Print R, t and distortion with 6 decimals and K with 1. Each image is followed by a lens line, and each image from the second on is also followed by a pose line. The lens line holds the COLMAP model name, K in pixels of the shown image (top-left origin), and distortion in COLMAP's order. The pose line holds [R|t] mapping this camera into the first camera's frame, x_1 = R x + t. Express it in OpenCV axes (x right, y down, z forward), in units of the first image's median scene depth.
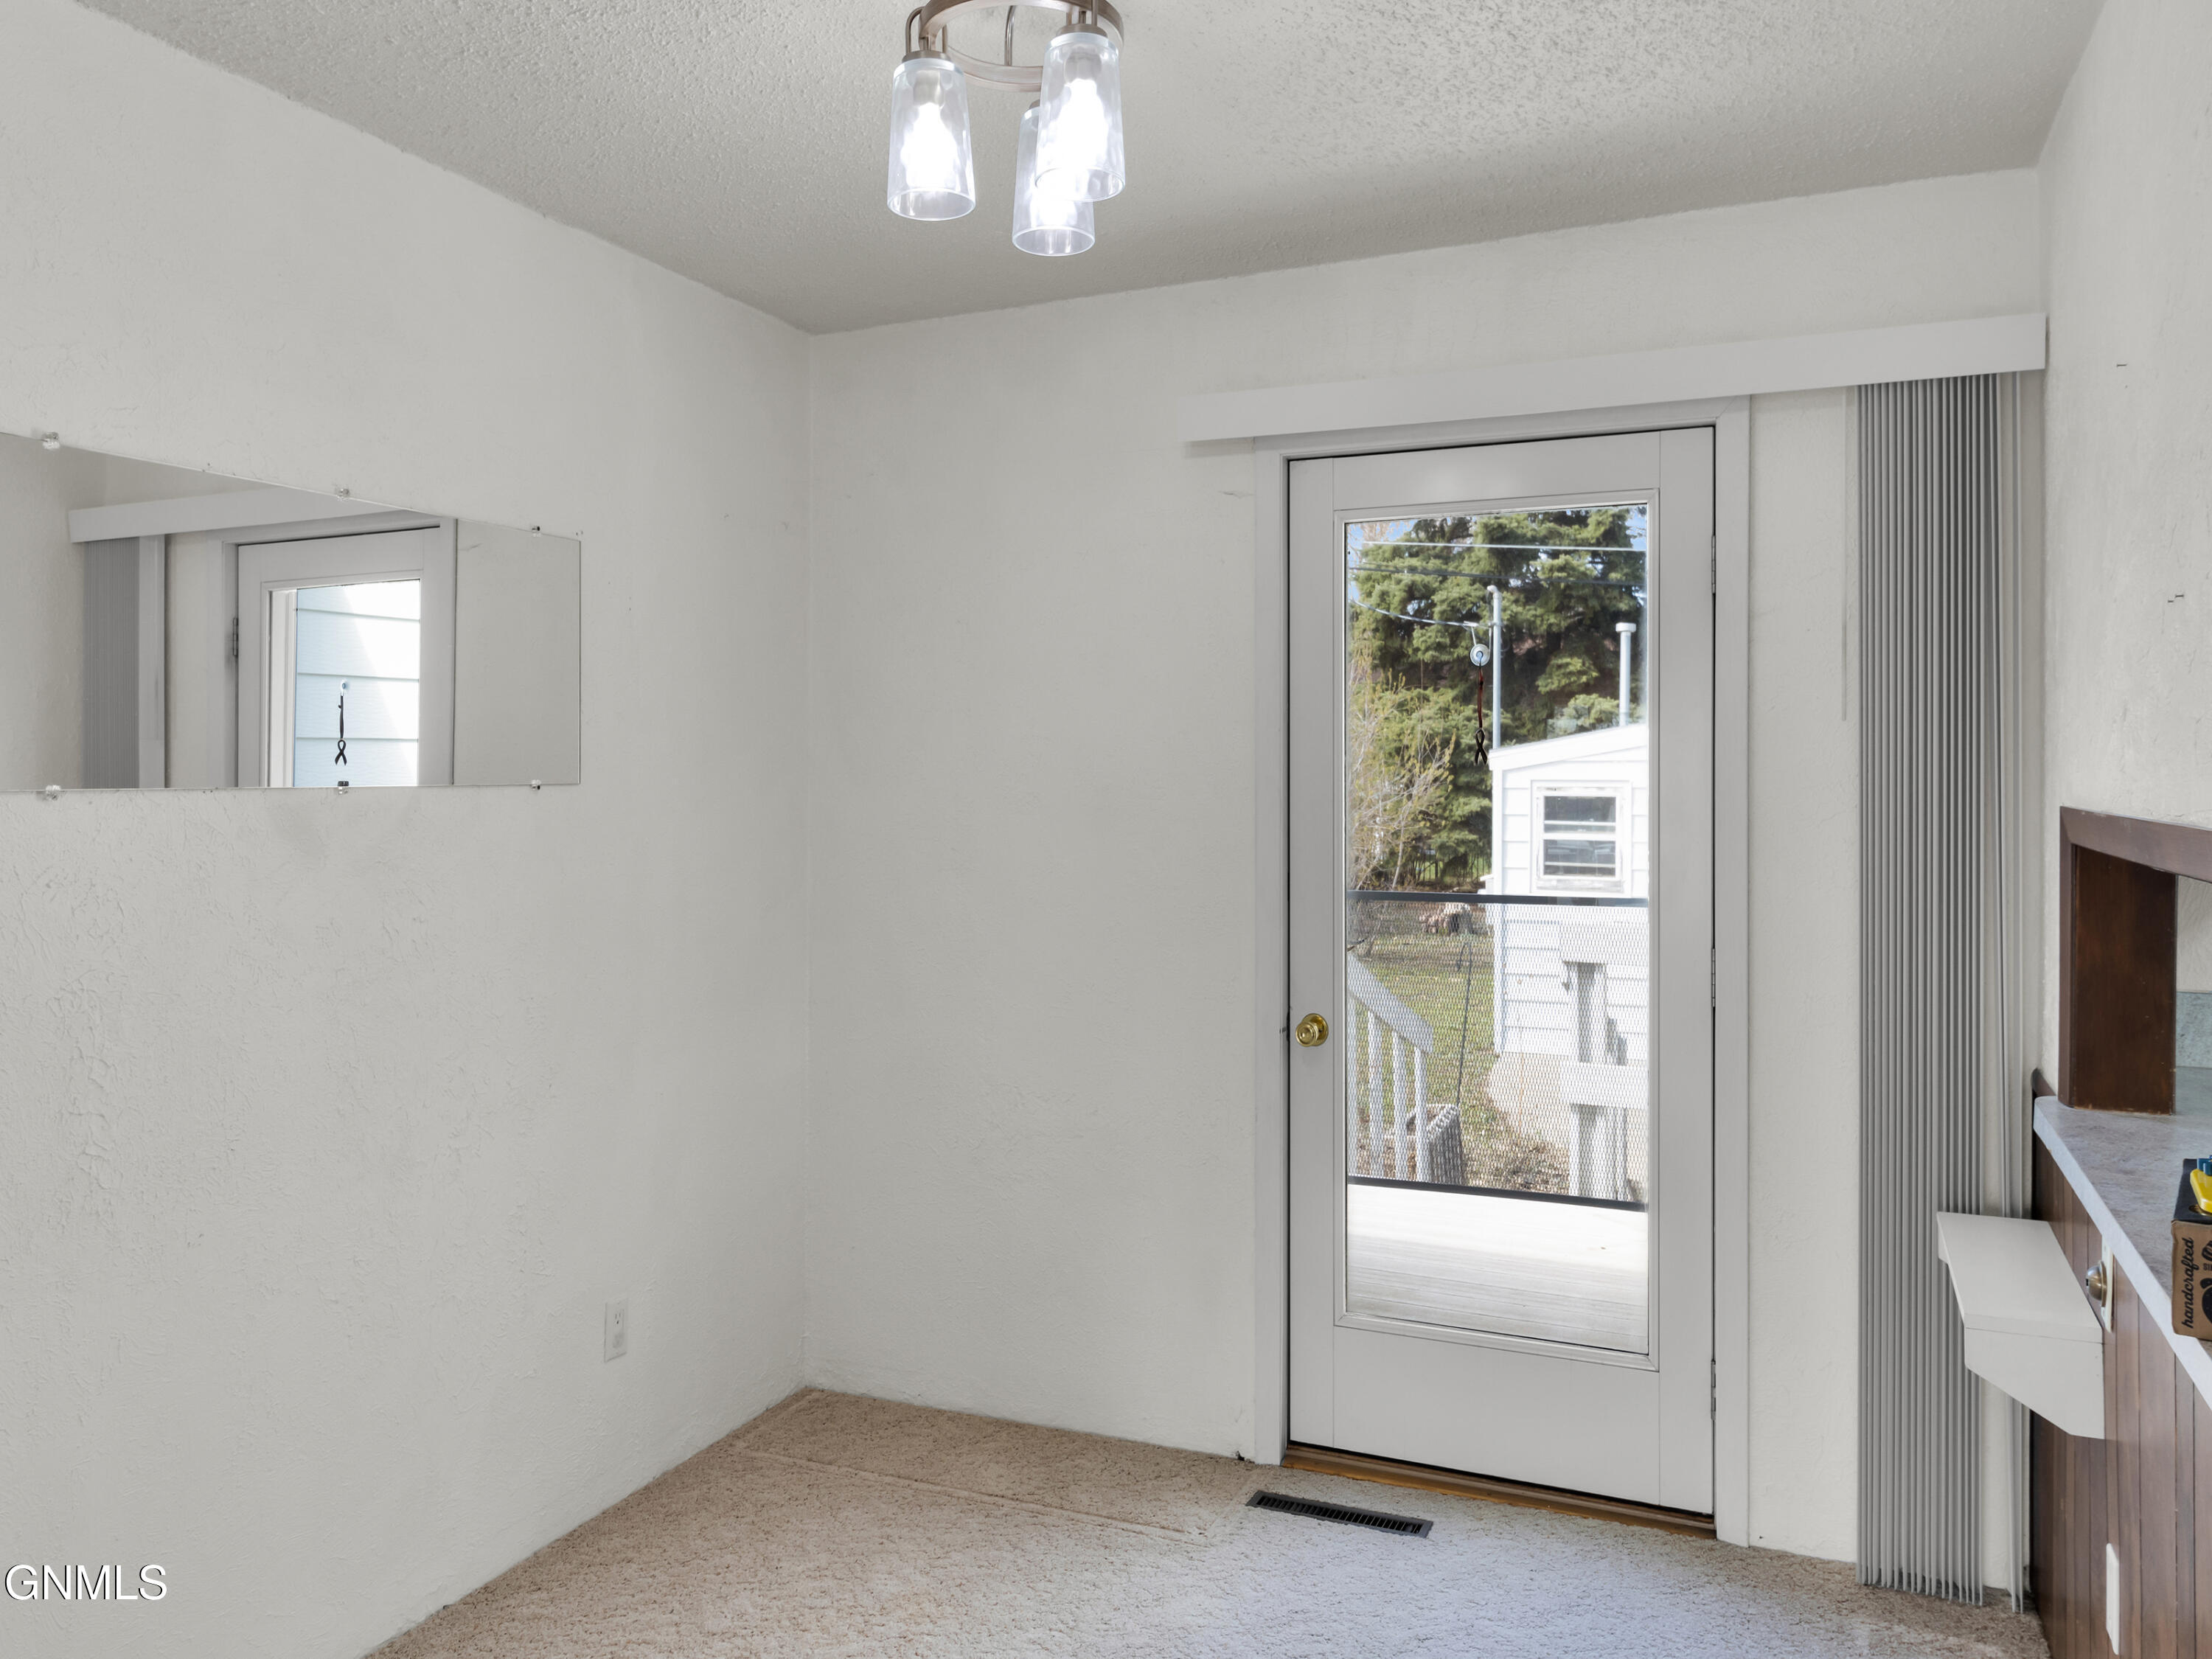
lens RADIAL K [[1626.8, 0, 1103.0], [0, 1626.8, 778.5], [0, 0, 1]] dist [0.006122, 0.000403]
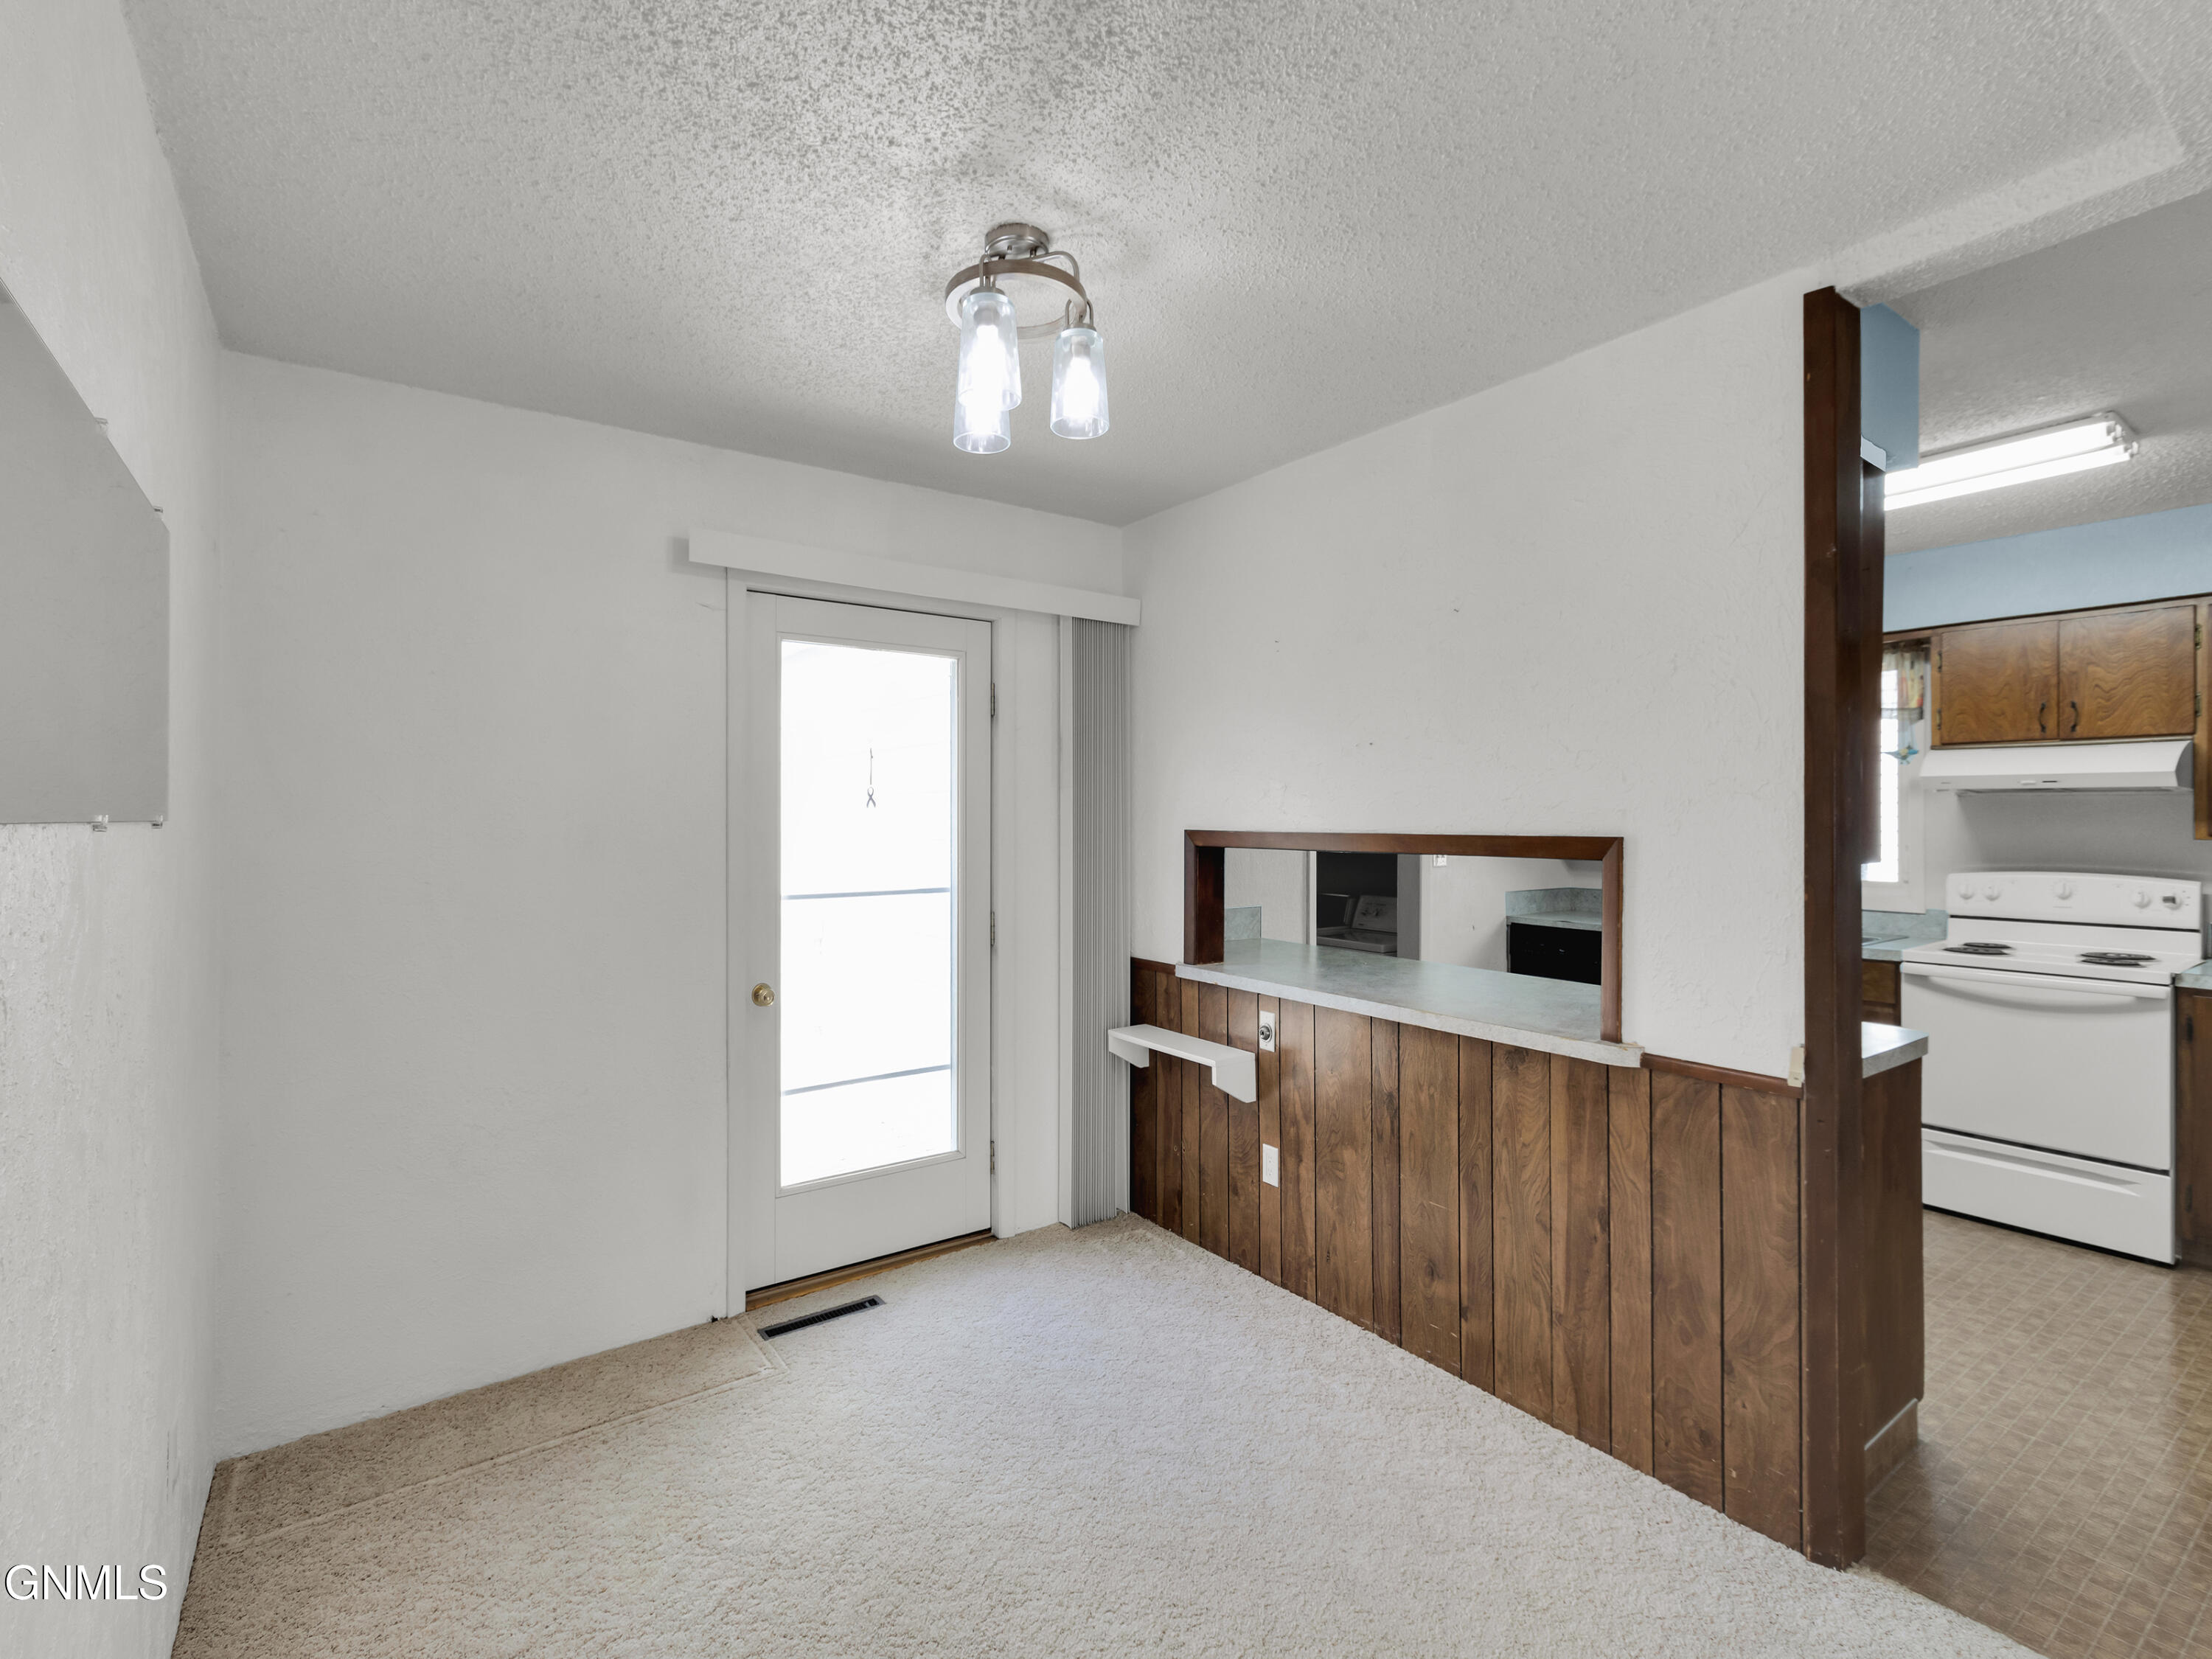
lens RADIAL K [[1035.7, 0, 1108.1], [0, 1035.7, 820.9], [0, 0, 1]] dist [0.011653, -0.000137]
pose [[0.510284, -0.001699, 0.860004, -0.539038], [0.004645, 0.999989, -0.000780, 0.006278], [-0.859993, 0.004393, 0.510286, 0.304342]]
